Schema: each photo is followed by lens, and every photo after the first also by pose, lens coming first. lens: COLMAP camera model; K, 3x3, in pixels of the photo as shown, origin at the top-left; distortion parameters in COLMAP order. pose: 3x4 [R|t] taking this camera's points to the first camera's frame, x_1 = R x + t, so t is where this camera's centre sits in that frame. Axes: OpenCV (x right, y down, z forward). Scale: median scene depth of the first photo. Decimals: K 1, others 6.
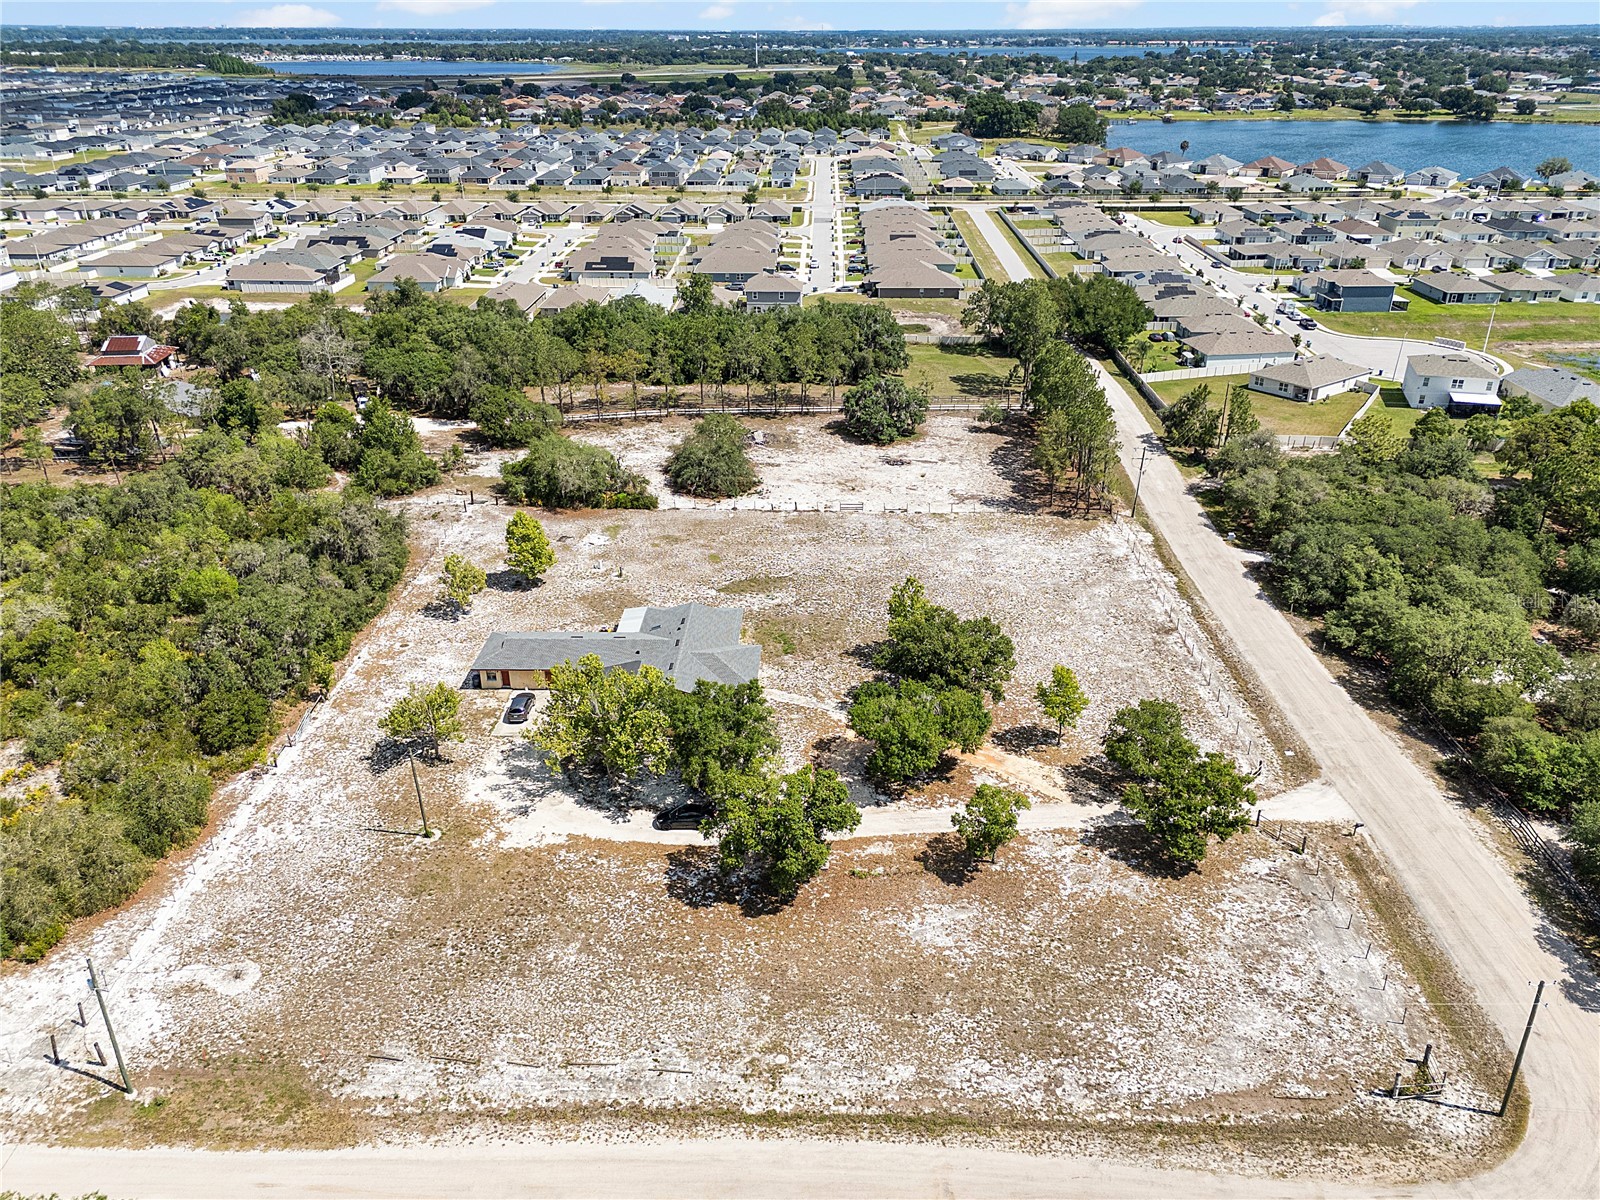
lens RADIAL K [[1168.3, 0, 800.0], [0, 1168.3, 600.0], [0, 0, 1]] dist [0.060777, -0.046513]
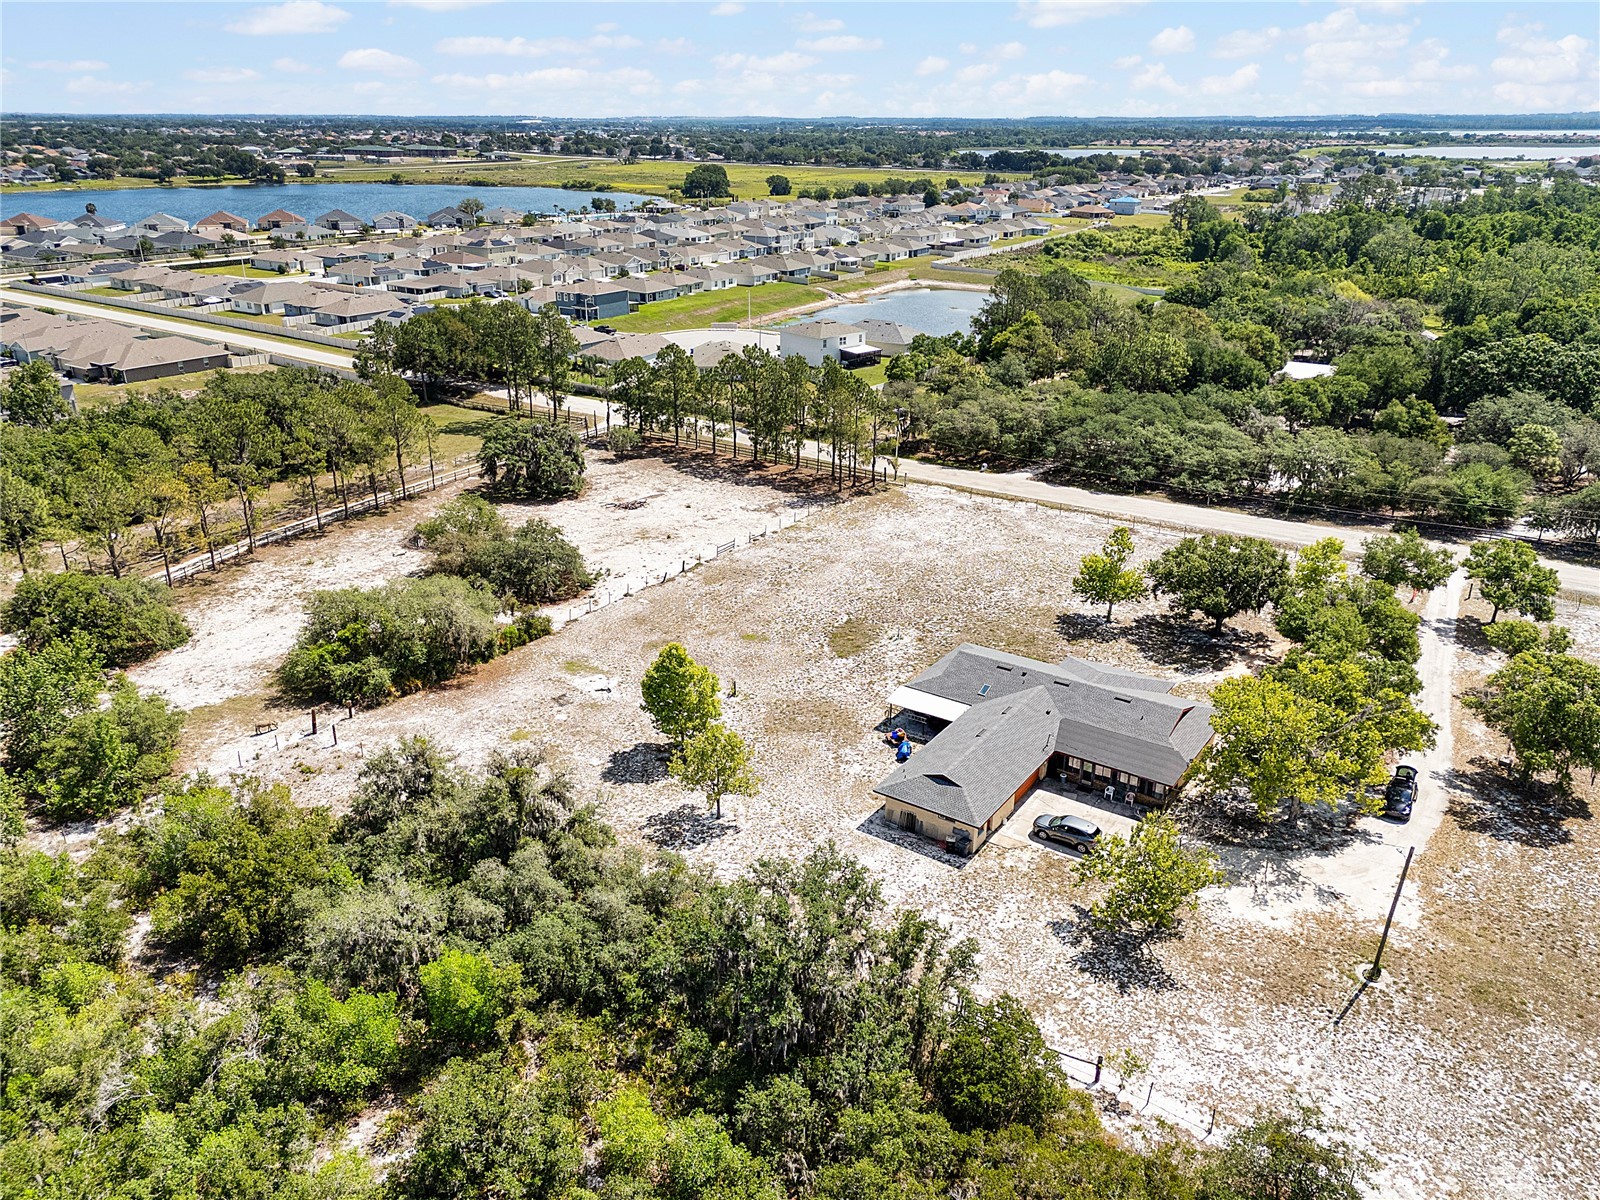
lens RADIAL K [[1134.4, 0, 776.1], [0, 1134.4, 602.1], [0, 0, 1]] dist [0.099182, -0.164200]
pose [[0.553274, -0.320753, 0.768769, -0.680697], [0.356836, 0.925189, 0.129205, -0.159847], [-0.752699, 0.202838, 0.626339, 0.539822]]
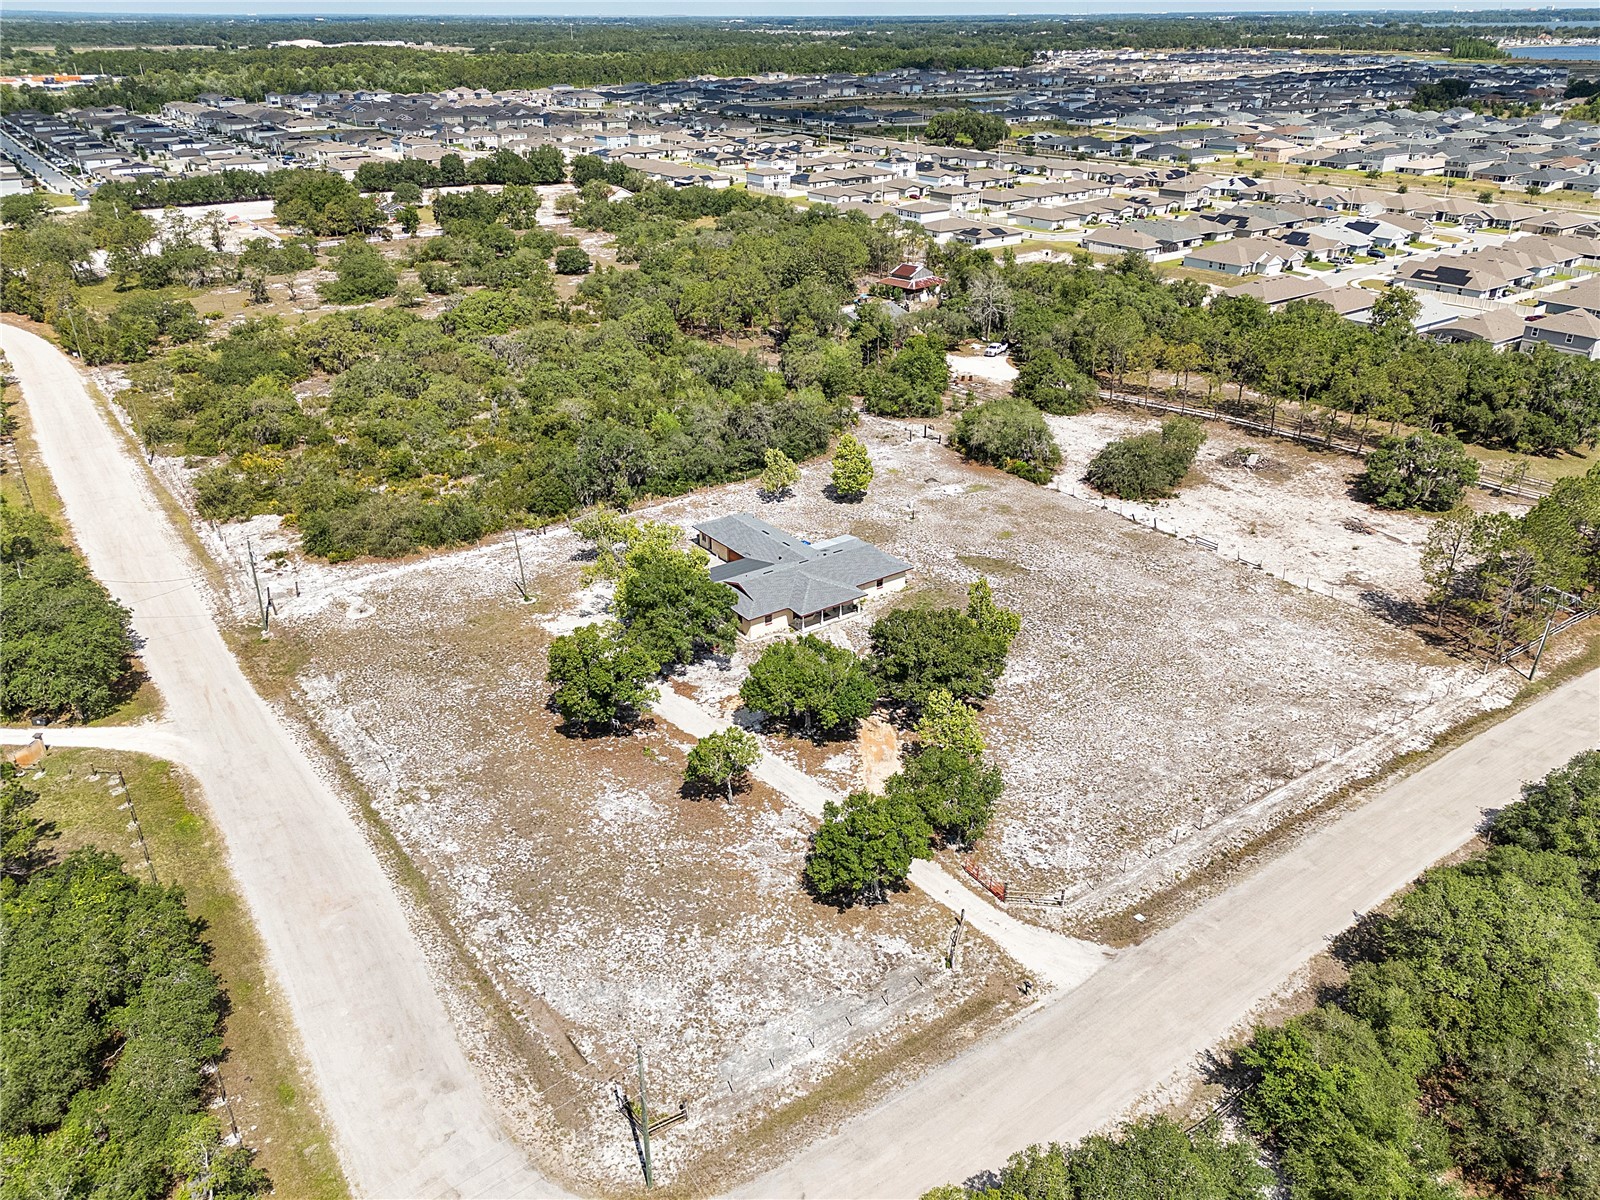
lens RADIAL K [[1168.3, 0, 800.0], [0, 1168.3, 600.0], [0, 0, 1]] dist [0.060777, -0.046513]
pose [[0.610055, 0.352341, -0.709710, 0.591183], [-0.344215, 0.924607, 0.163147, -0.093411], [0.713686, 0.144765, 0.685343, 0.195939]]
